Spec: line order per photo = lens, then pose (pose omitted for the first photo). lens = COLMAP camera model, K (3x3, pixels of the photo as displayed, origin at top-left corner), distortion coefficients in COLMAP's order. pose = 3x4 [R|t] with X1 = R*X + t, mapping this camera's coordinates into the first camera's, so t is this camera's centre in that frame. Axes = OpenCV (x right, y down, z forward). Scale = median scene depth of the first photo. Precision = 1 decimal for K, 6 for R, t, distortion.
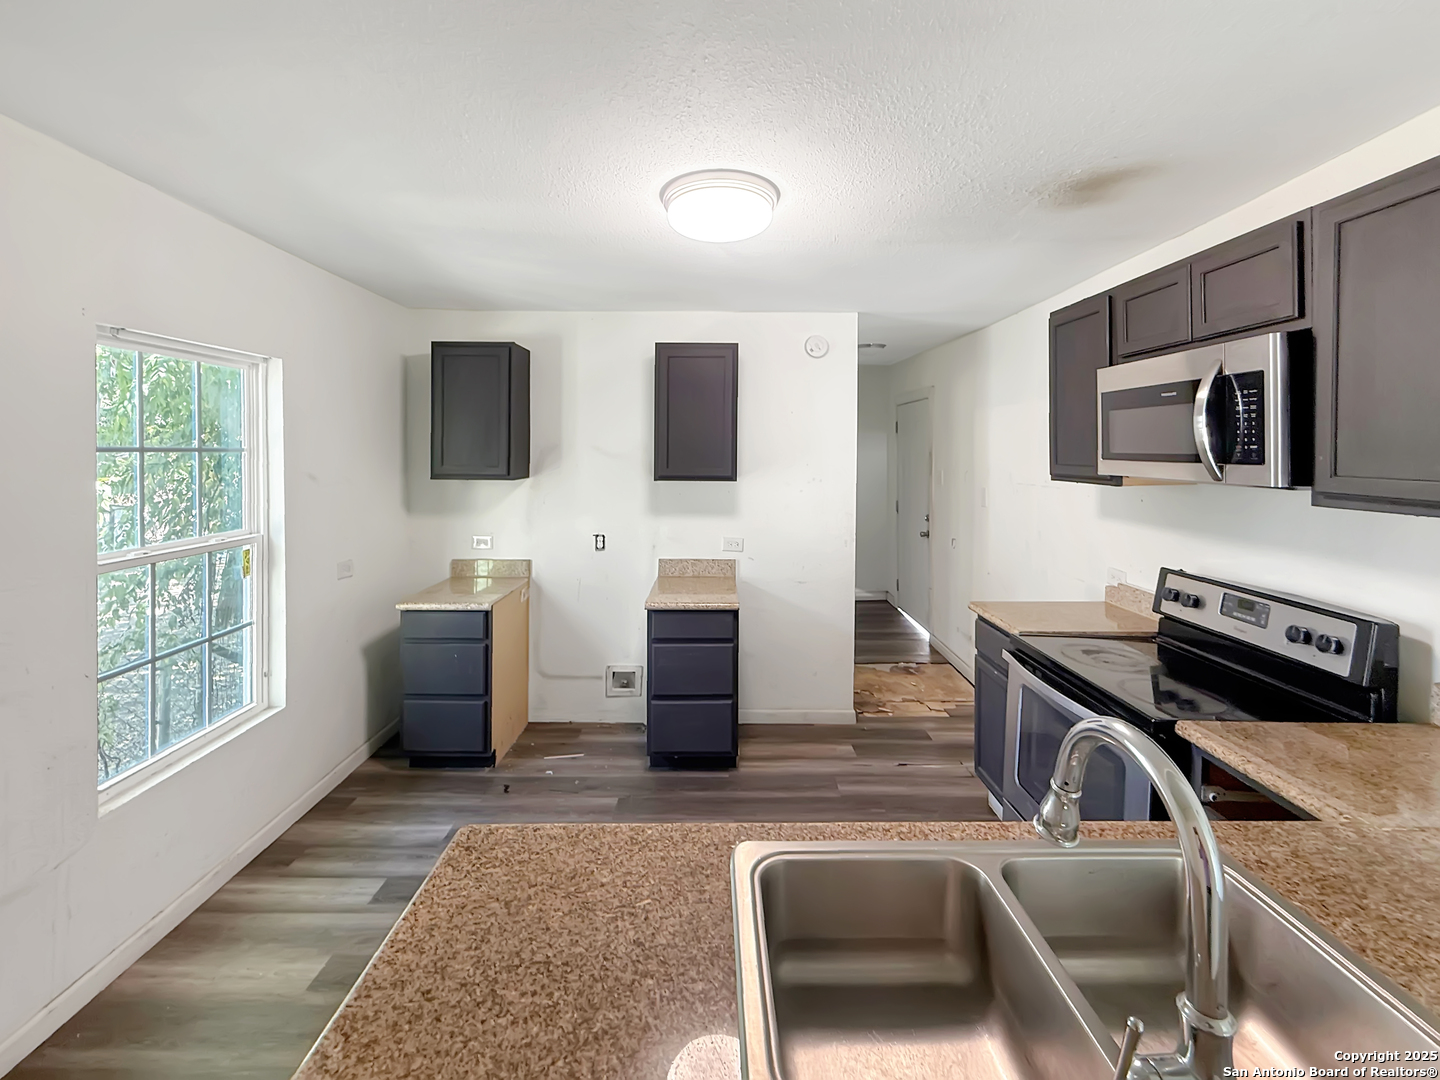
lens RADIAL K [[611.4, 0, 716.6], [0, 611.4, 493.2], [0, 0, 1]] dist [0.001473, 0.000052]
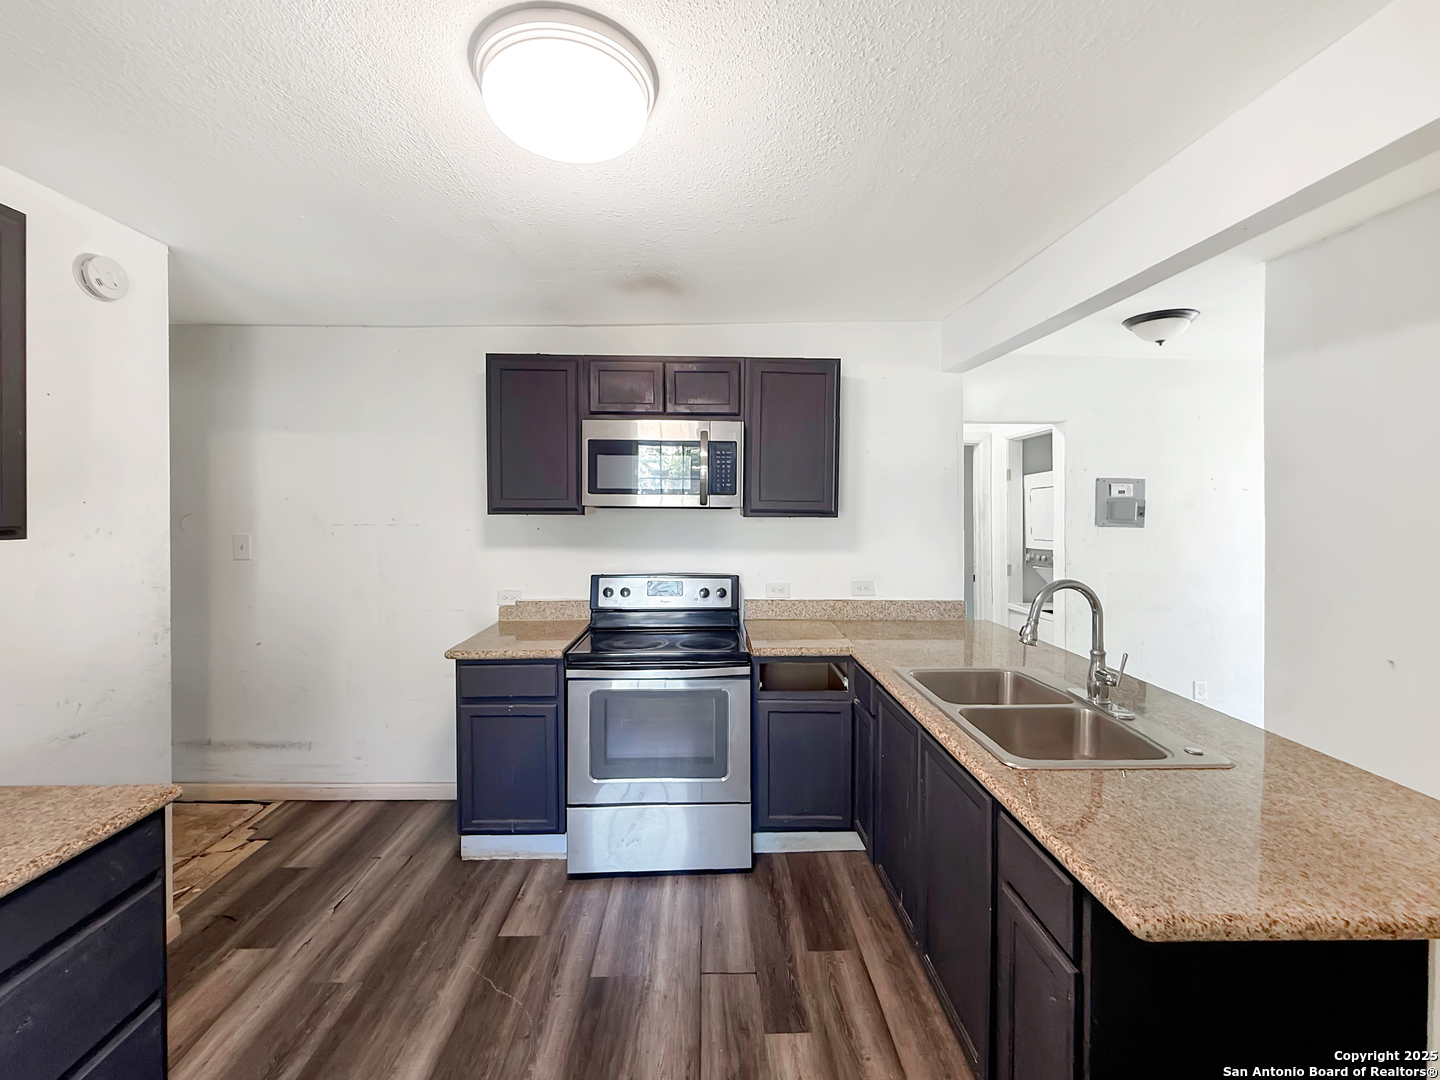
lens RADIAL K [[587.1, 0, 720.0], [0, 587.1, 540.0], [0, 0, 1]] dist [0.000254, -0.000122]
pose [[-0.021839, -0.062309, 0.997818, -0.606393], [0.065075, 0.995851, 0.063610, -0.020703], [-0.997641, 0.066322, -0.017693, 0.815292]]
